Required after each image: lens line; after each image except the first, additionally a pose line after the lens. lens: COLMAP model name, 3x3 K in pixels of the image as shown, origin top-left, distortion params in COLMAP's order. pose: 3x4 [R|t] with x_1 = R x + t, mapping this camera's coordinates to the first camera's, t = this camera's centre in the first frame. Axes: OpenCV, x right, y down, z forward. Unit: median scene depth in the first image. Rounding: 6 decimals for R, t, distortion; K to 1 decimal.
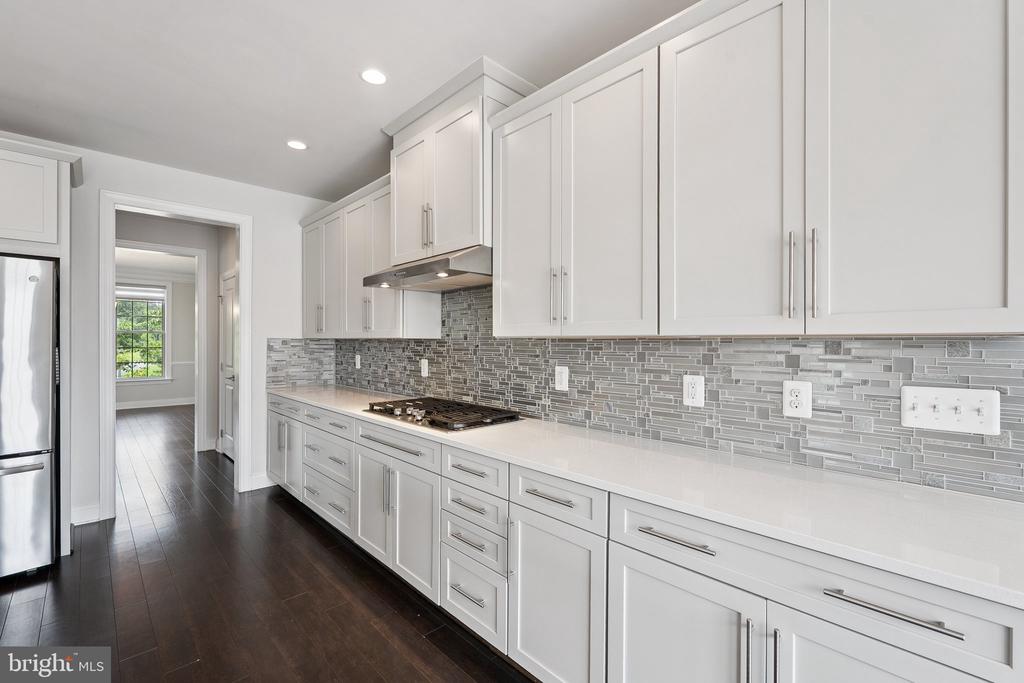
lens RADIAL K [[442.7, 0, 510.7], [0, 442.7, 344.6], [0, 0, 1]] dist [-0.010906, -0.000280]
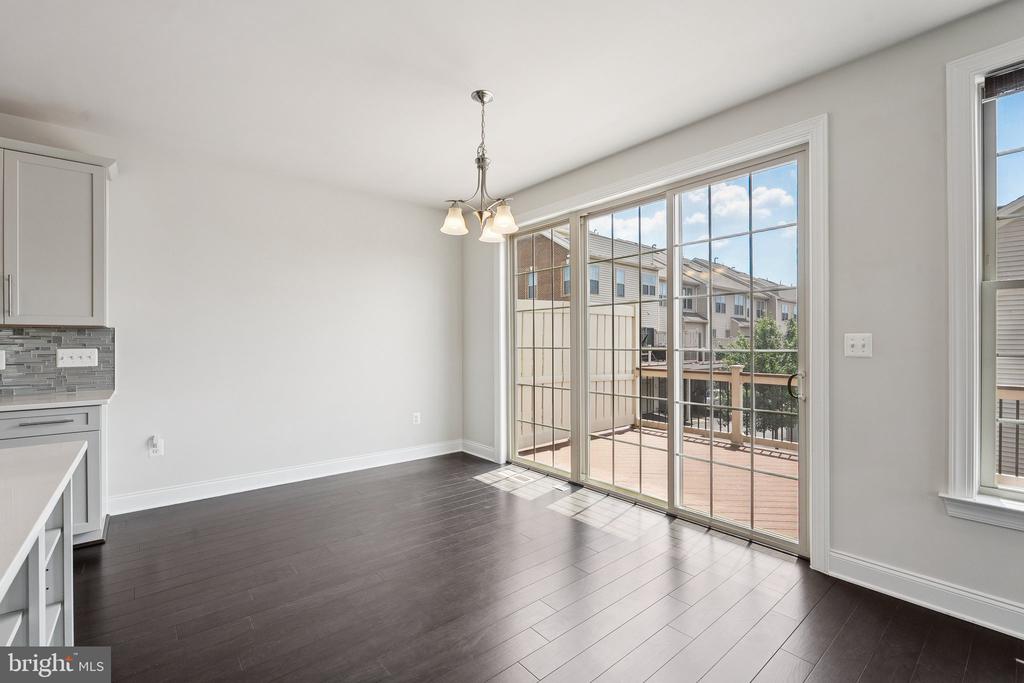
lens RADIAL K [[442.7, 0, 510.2], [0, 442.7, 340.5], [0, 0, 1]] dist [-0.010906, -0.000280]
pose [[0.076724, -0.006377, 0.997032, -1.016564], [0.002778, 0.999977, 0.006182, 0.040070], [-0.997049, 0.002295, 0.076740, -1.304311]]
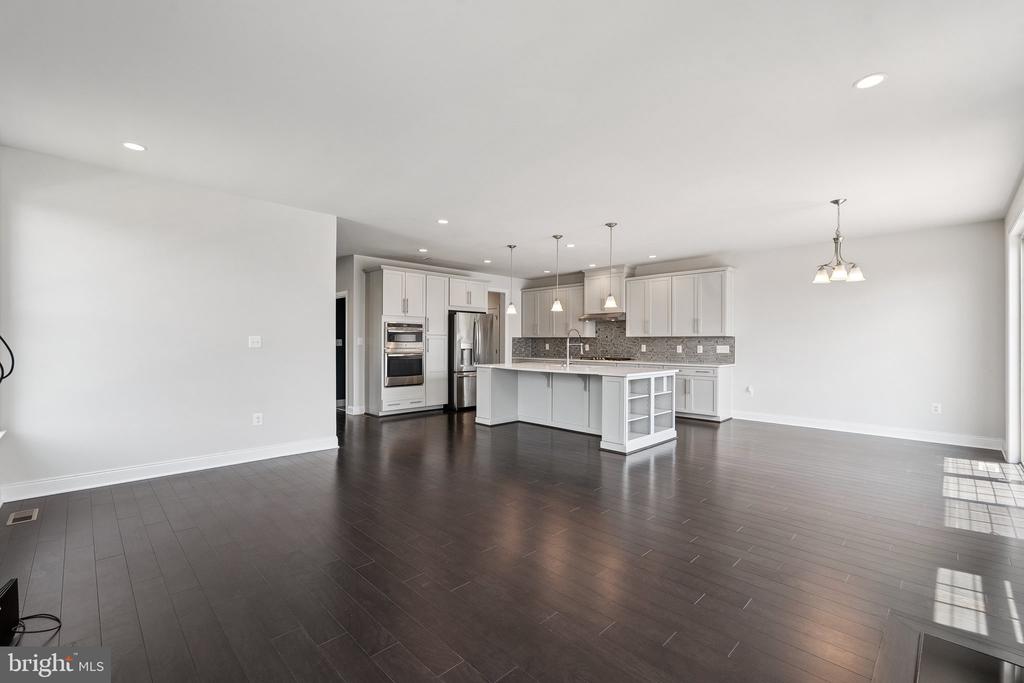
lens RADIAL K [[442.7, 0, 504.8], [0, 442.7, 343.0], [0, 0, 1]] dist [-0.010906, -0.000280]
pose [[0.999931, -0.002518, -0.011450, -1.531681], [0.002501, 0.999996, -0.001504, 0.057067], [0.011454, 0.001476, 0.999933, -4.120841]]
